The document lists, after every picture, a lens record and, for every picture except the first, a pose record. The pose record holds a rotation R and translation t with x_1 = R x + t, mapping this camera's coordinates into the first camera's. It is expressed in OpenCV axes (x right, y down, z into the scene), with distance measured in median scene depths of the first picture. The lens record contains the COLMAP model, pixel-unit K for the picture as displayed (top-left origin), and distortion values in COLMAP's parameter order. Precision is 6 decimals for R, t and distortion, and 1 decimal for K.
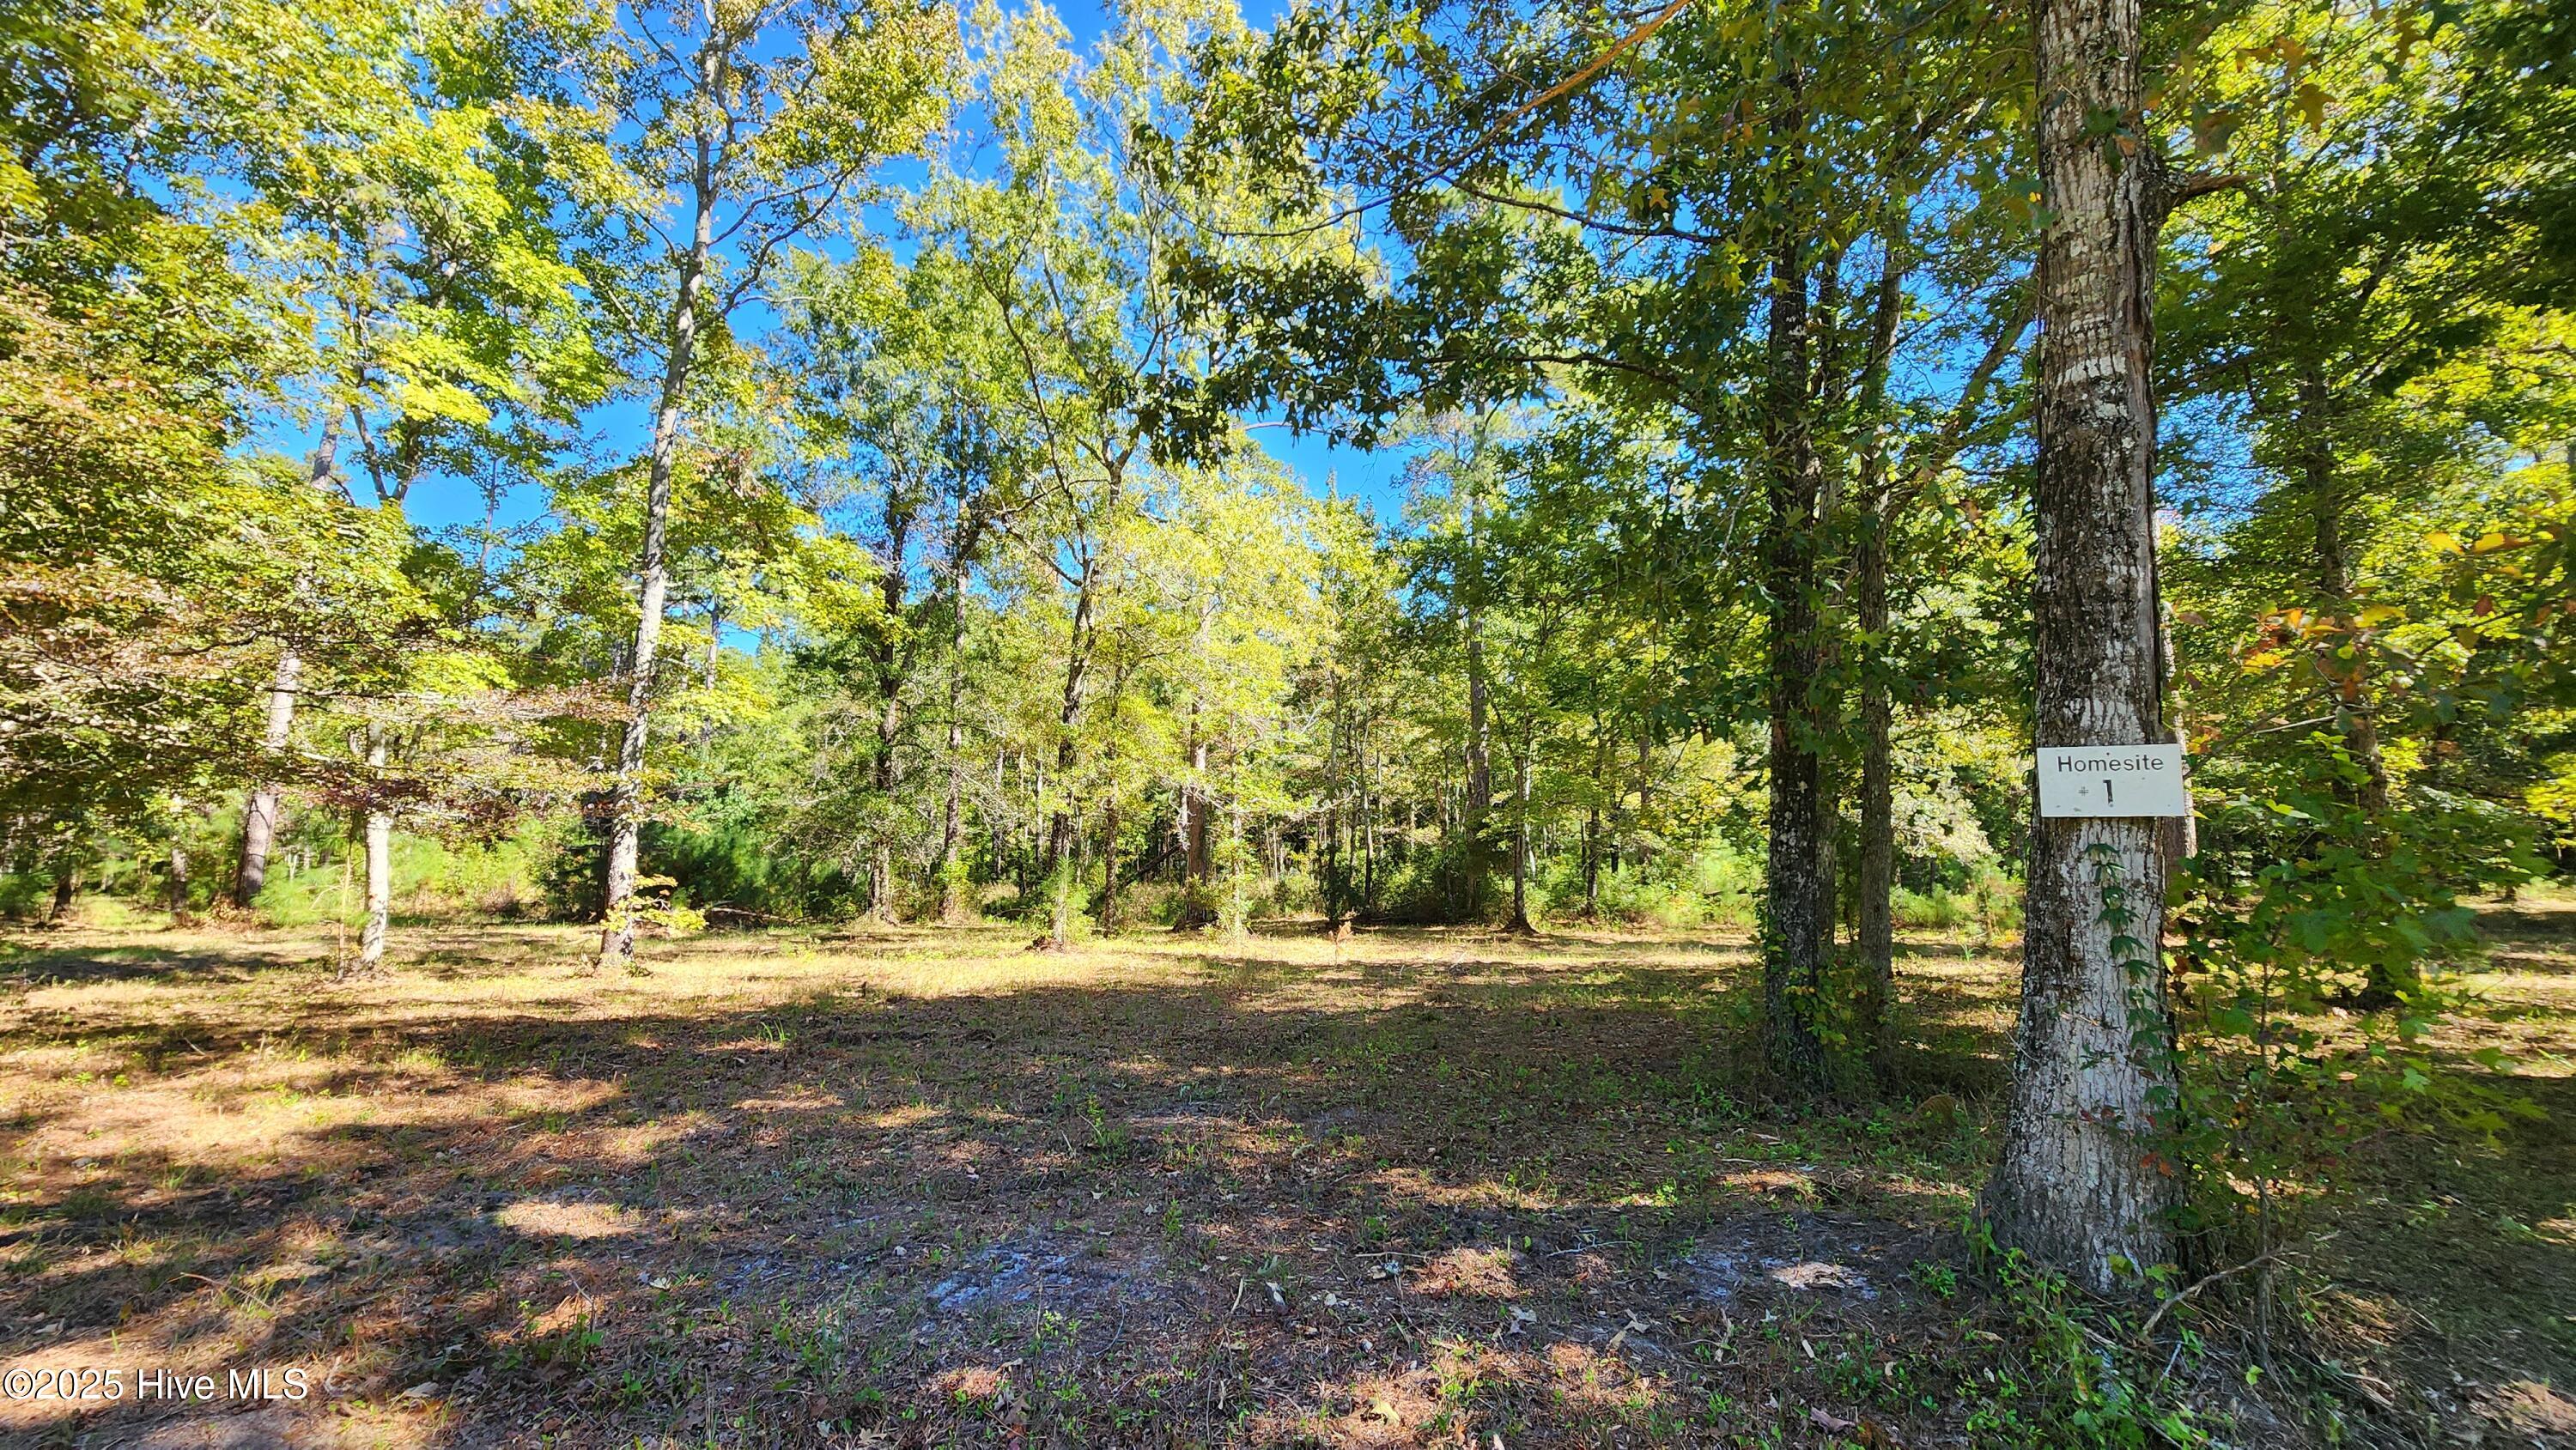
lens RADIAL K [[1054.8, 0, 1291.2], [0, 1054.8, 725.8], [0, 0, 1]] dist [0.000844, 0.000002]
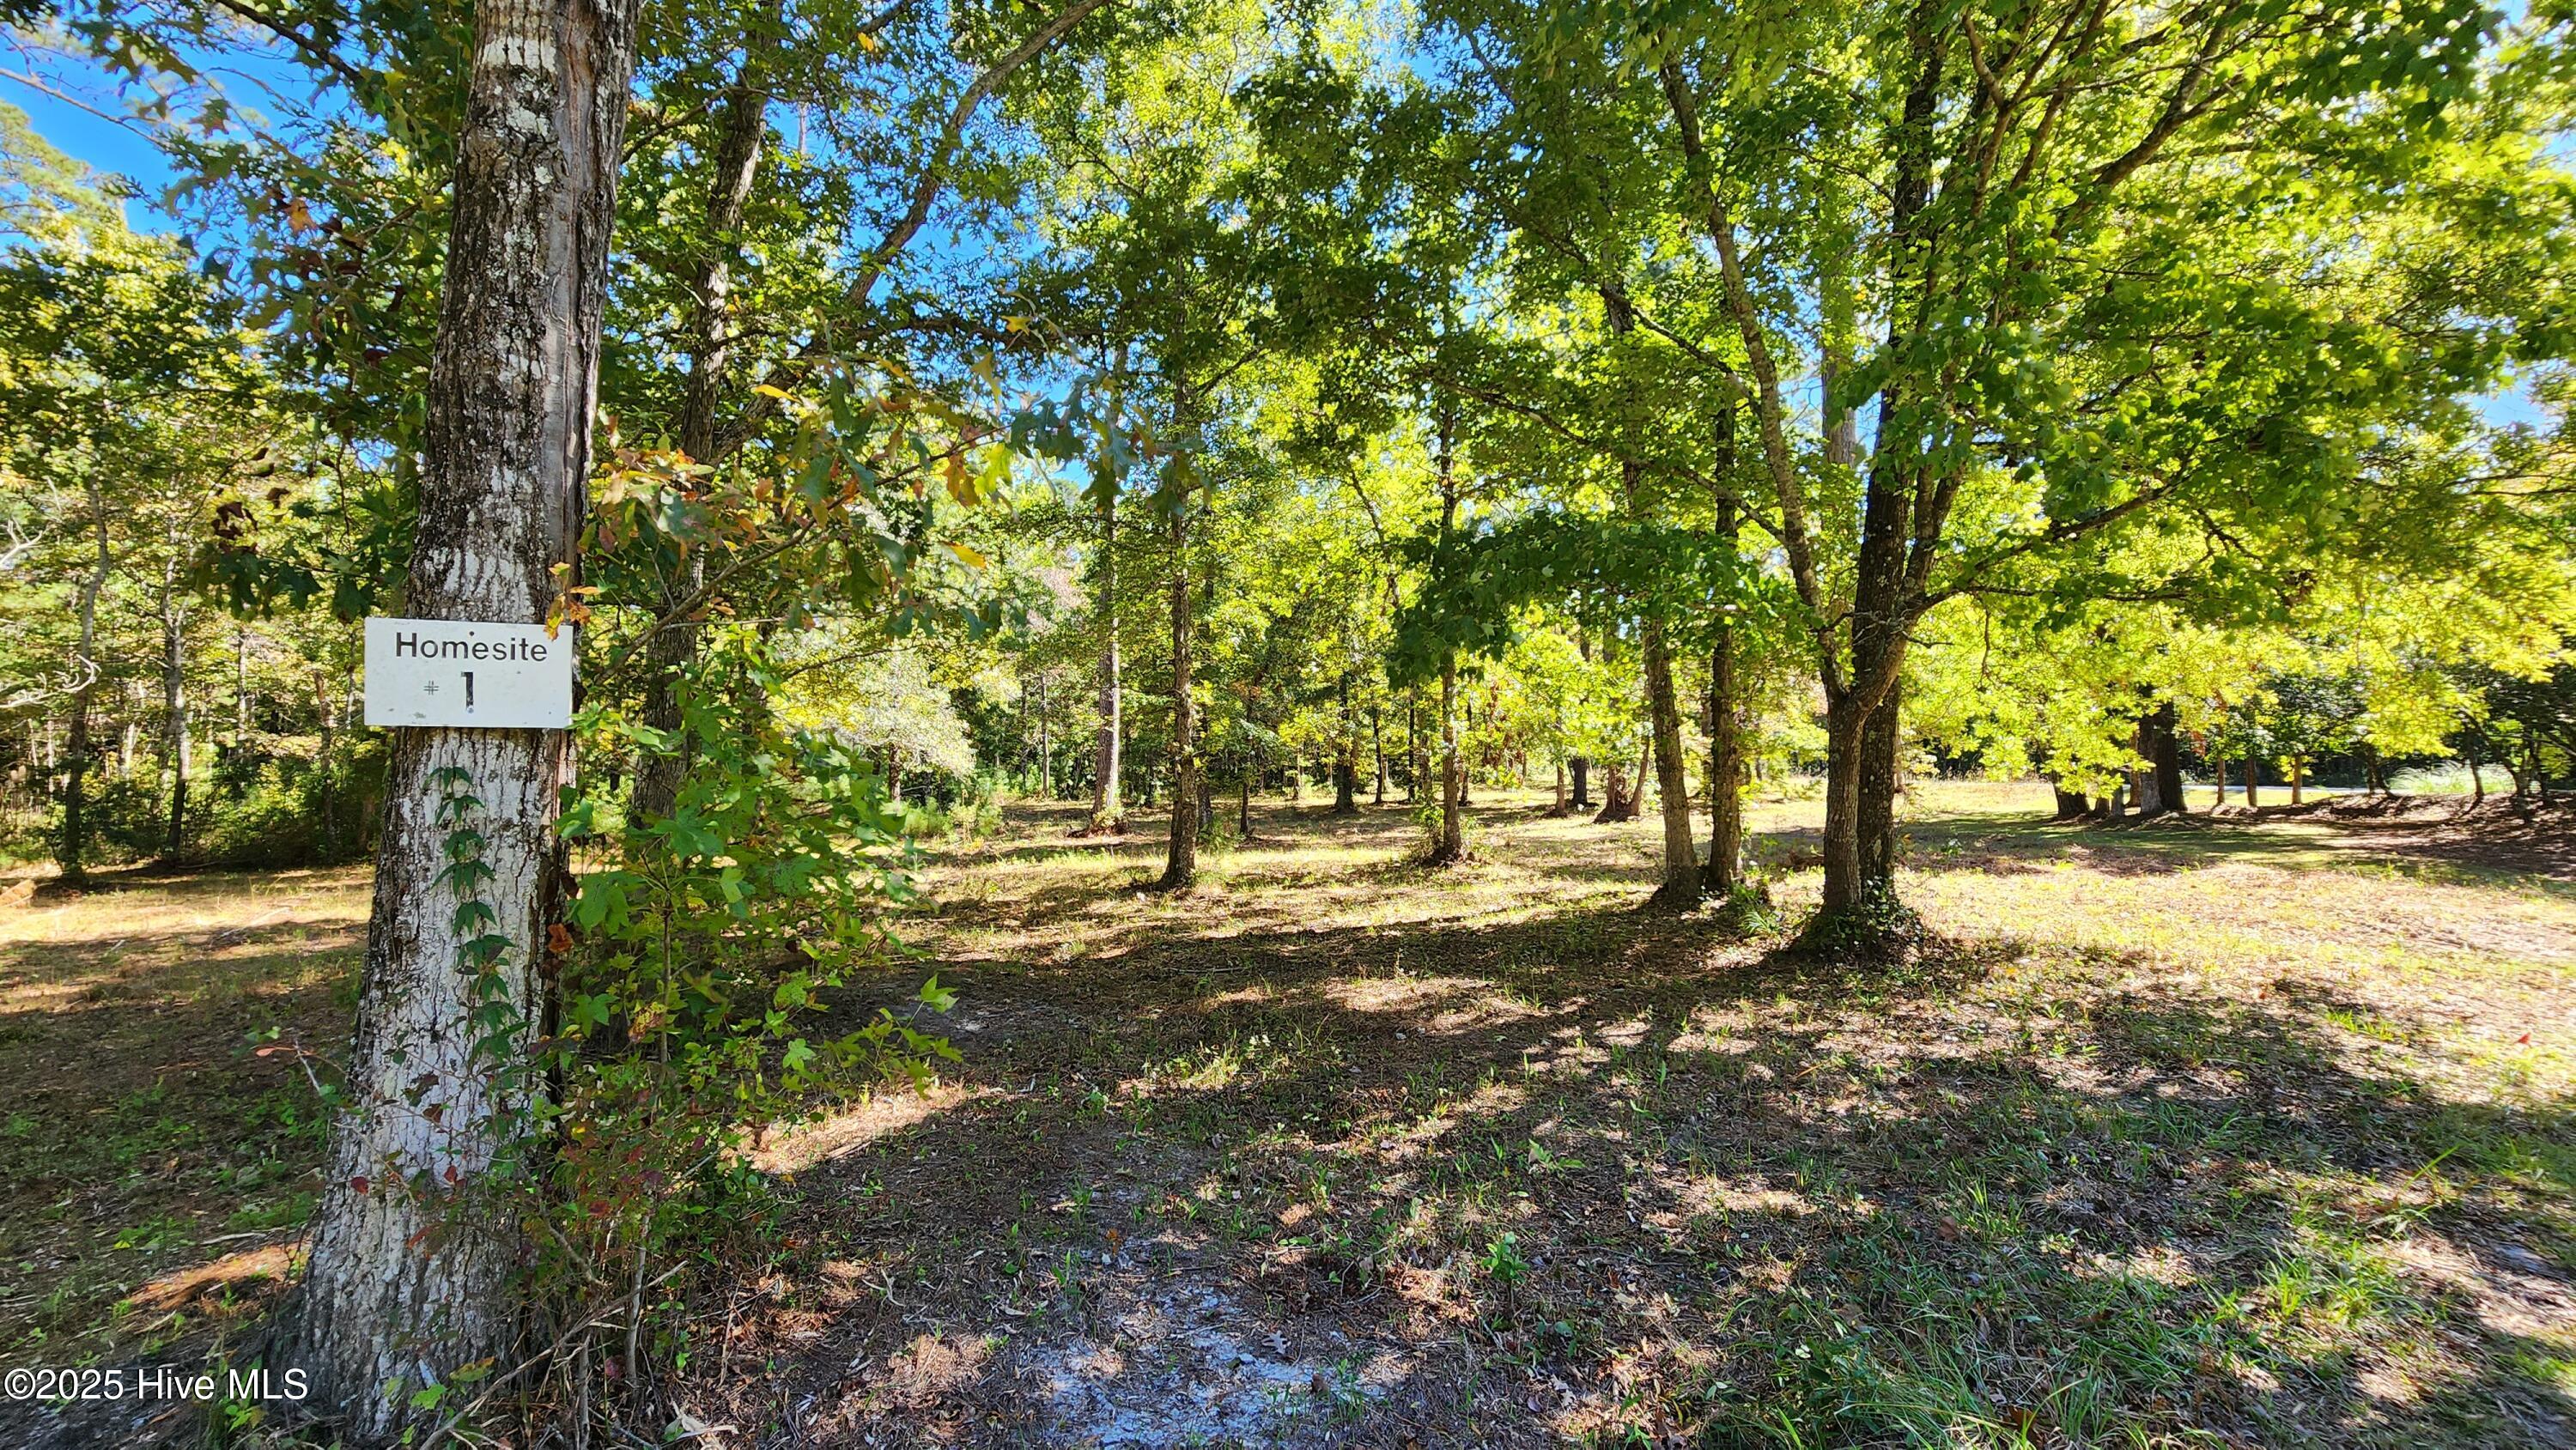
lens RADIAL K [[1054.8, 0, 1274.9], [0, 1054.8, 735.6], [0, 0, 1]] dist [0.000844, 0.000002]
pose [[0.688889, 0.018821, 0.724622, 0.632886], [-0.083023, 0.995133, 0.053082, 0.013040], [-0.720096, -0.096727, 0.687099, 0.166502]]
